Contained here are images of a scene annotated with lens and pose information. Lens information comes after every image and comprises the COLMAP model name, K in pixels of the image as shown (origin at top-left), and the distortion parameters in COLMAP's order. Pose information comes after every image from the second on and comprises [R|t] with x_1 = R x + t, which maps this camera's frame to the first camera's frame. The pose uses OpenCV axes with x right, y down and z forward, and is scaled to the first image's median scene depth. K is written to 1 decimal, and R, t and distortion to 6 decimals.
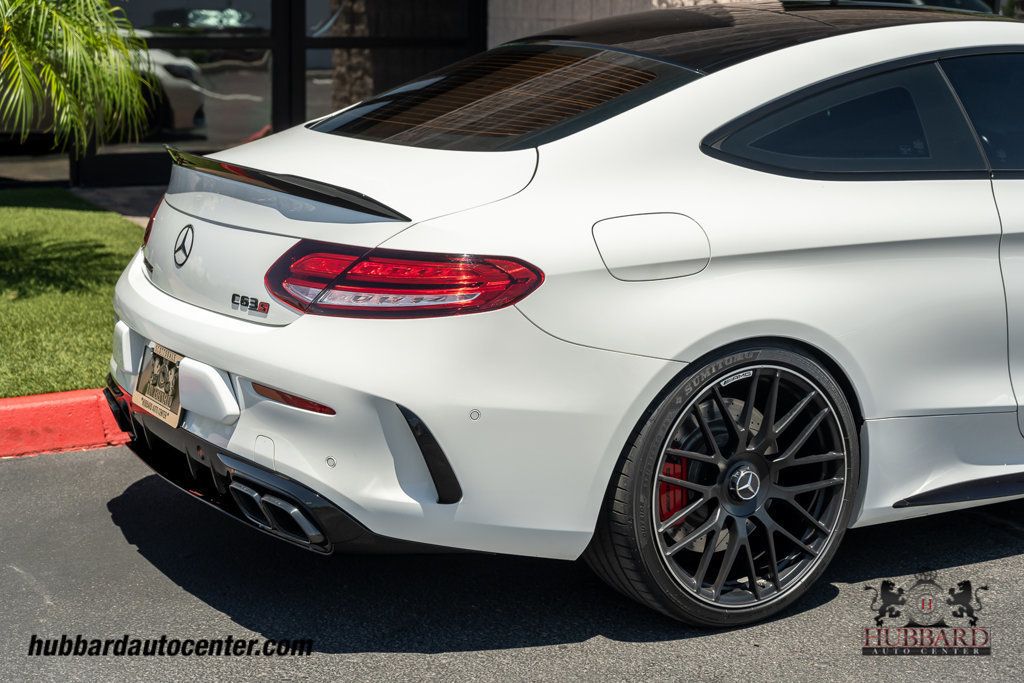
lens RADIAL K [[1781.0, 0, 512.0], [0, 1781.0, 341.5], [0, 0, 1]] dist [-0.047741, -0.001065]
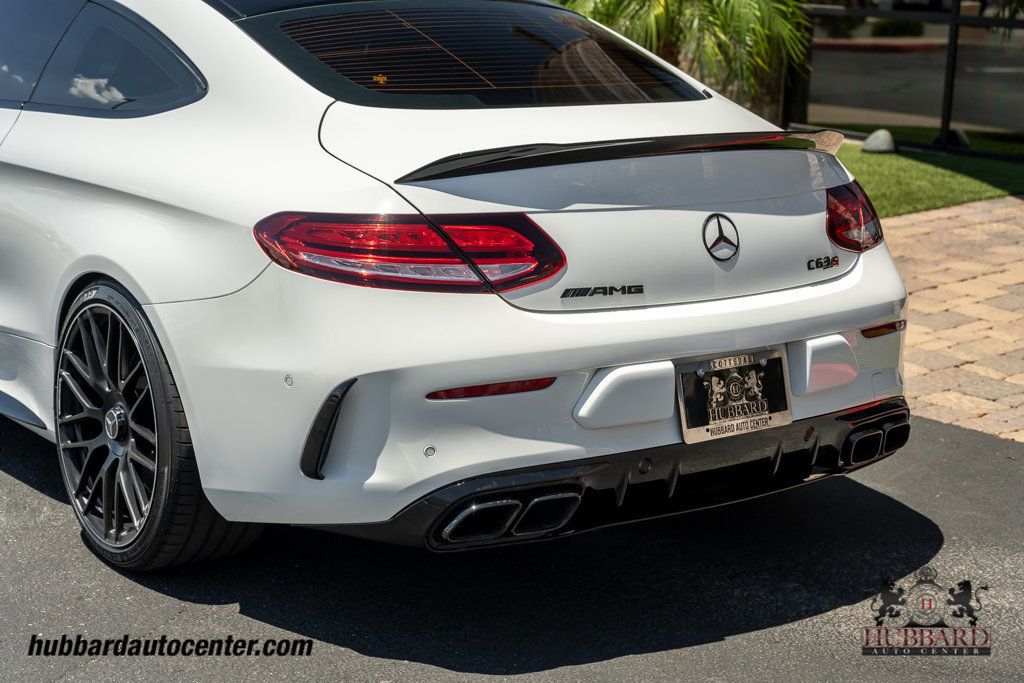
lens RADIAL K [[1747.2, 0, 512.0], [0, 1747.2, 341.5], [0, 0, 1]] dist [-0.085464, 0.079018]
pose [[-0.107610, -0.220419, 0.969451, -1.089875], [0.175268, 0.955635, 0.236732, -0.242435], [-0.978622, 0.195389, -0.064203, 1.244893]]
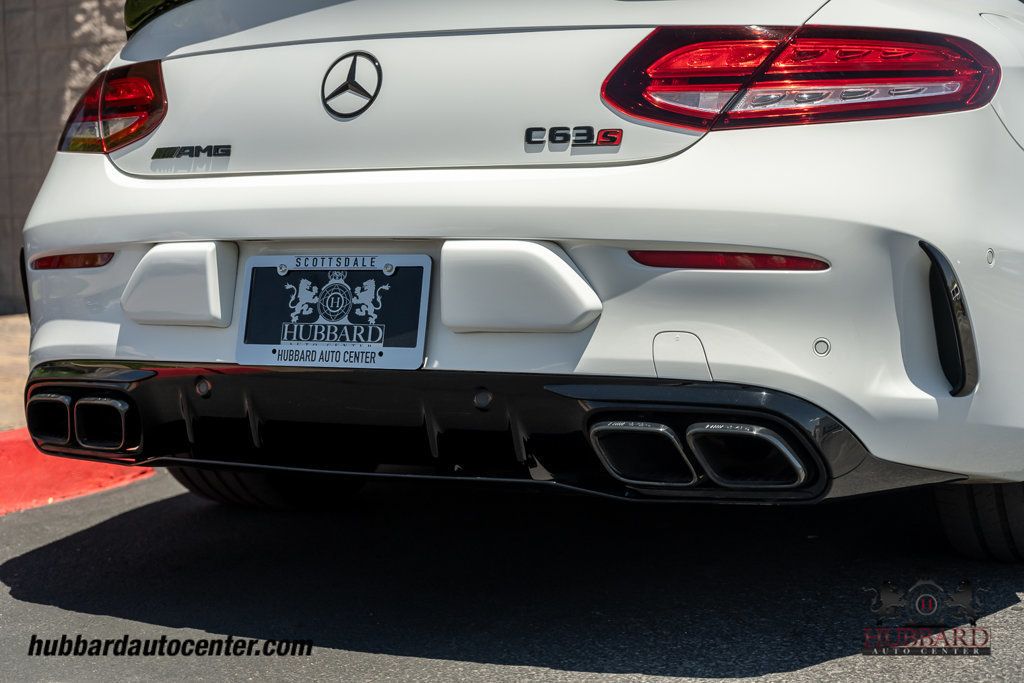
lens RADIAL K [[1747.2, 0, 512.0], [0, 1747.2, 341.5], [0, 0, 1]] dist [-0.085464, 0.079018]
pose [[0.846826, -0.071396, 0.527056, -0.491367], [0.134181, 0.987574, -0.081812, 0.096047], [-0.514666, 0.140001, 0.845883, 0.508045]]
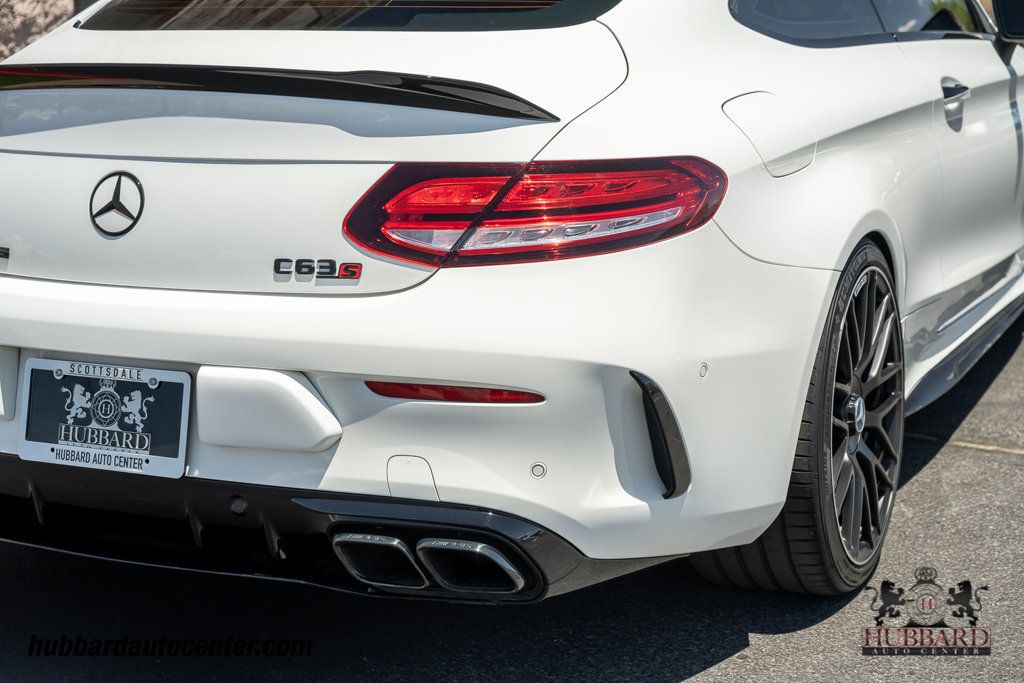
lens RADIAL K [[1879.2, 0, 512.0], [0, 1879.2, 341.5], [0, 0, 1]] dist [-0.083570, -0.091090]
pose [[0.821837, -0.144643, 0.551056, -0.482402], [0.137913, 0.988976, 0.053907, -0.022314], [-0.552779, 0.031695, 0.832725, 0.370454]]
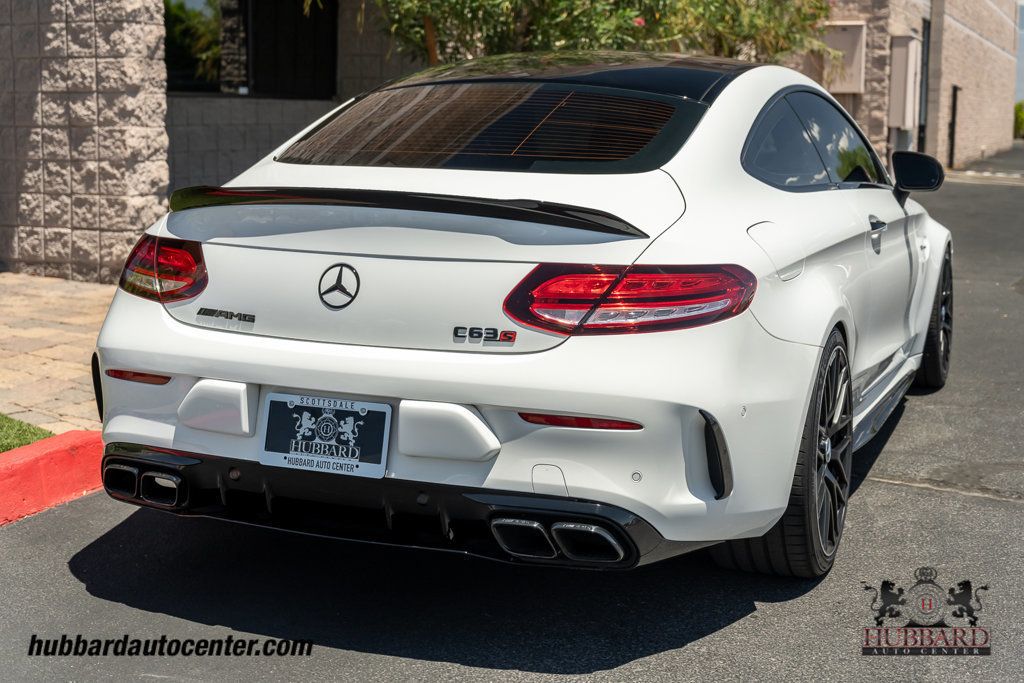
lens RADIAL K [[1498.1, 0, 512.0], [0, 1498.1, 341.5], [0, 0, 1]] dist [-0.053187, 0.009439]
pose [[0.794590, -0.095917, 0.599522, -0.627534], [0.112409, 0.993612, 0.009984, -0.024055], [-0.596650, 0.059458, 0.800296, 0.336867]]
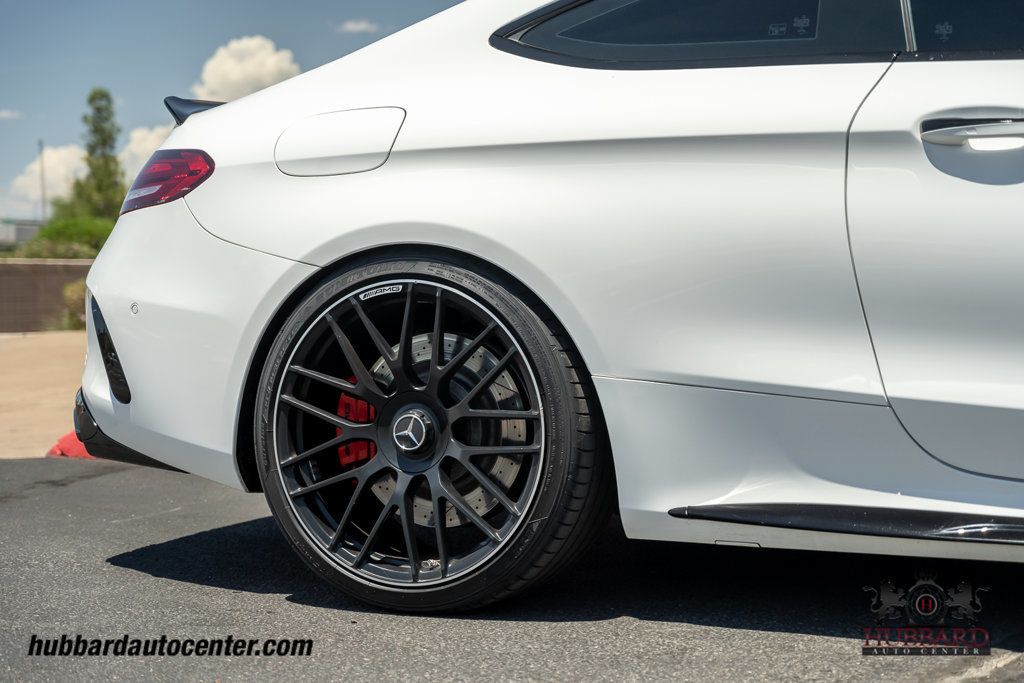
lens RADIAL K [[1971.4, 0, 512.0], [0, 1971.4, 341.5], [0, 0, 1]] dist [-0.076999, 0.091148]
pose [[0.559978, 0.012539, -0.828412, 0.912104], [-0.147619, 0.985396, -0.084870, 0.111111], [0.815250, 0.169814, 0.553652, 0.546358]]
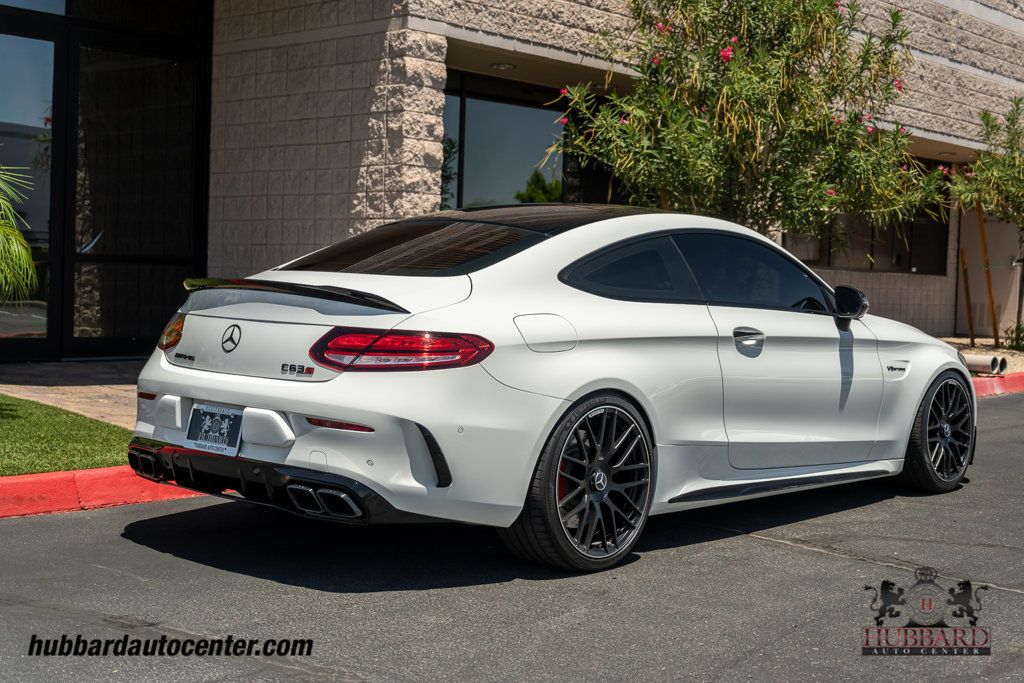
lens RADIAL K [[1434.0, 0, 512.0], [0, 1434.0, 341.5], [0, 0, 1]] dist [-0.028205, 0.001079]
pose [[0.955559, 0.003203, 0.294781, -0.336779], [0.037571, 0.990464, -0.132552, 0.127101], [-0.292395, 0.137737, 0.946327, -0.236145]]
